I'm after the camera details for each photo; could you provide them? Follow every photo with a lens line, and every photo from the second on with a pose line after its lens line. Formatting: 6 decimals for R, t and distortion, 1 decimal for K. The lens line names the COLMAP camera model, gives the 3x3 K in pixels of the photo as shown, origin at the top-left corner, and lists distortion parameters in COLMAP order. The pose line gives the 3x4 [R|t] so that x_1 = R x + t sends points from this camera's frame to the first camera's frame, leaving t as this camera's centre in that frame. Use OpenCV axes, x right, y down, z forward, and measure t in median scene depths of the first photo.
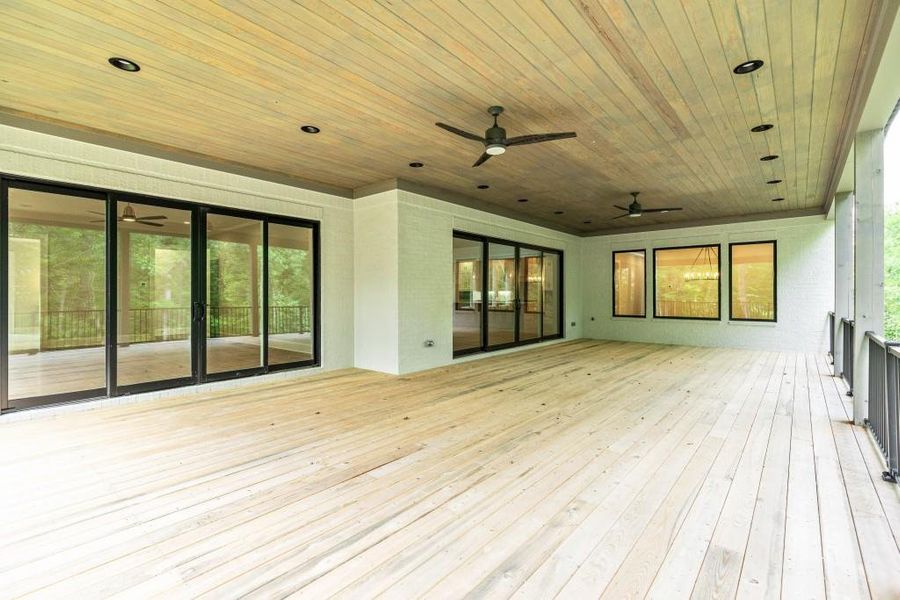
lens RADIAL K [[402.7, 0, 448.2], [0, 402.7, 294.1], [0, 0, 1]] dist [0.011388, 0.000071]
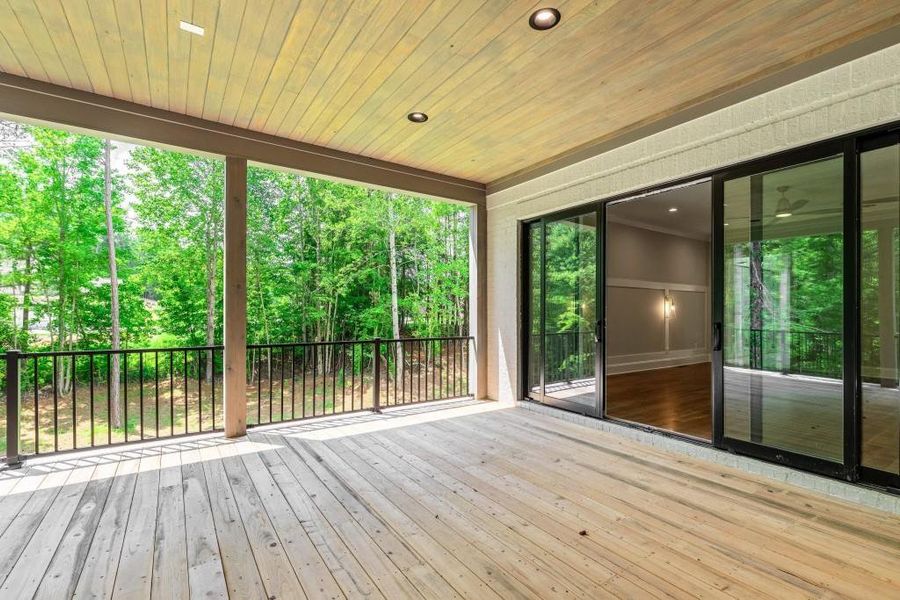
lens RADIAL K [[419.4, 0, 454.3], [0, 419.4, 305.3], [0, 0, 1]] dist [0.001592, 0.000260]
pose [[-0.252383, -0.010486, -0.967570, 0.301612], [0.008975, 0.999873, -0.013177, 0.006166], [0.967586, -0.012010, -0.252257, 1.160549]]
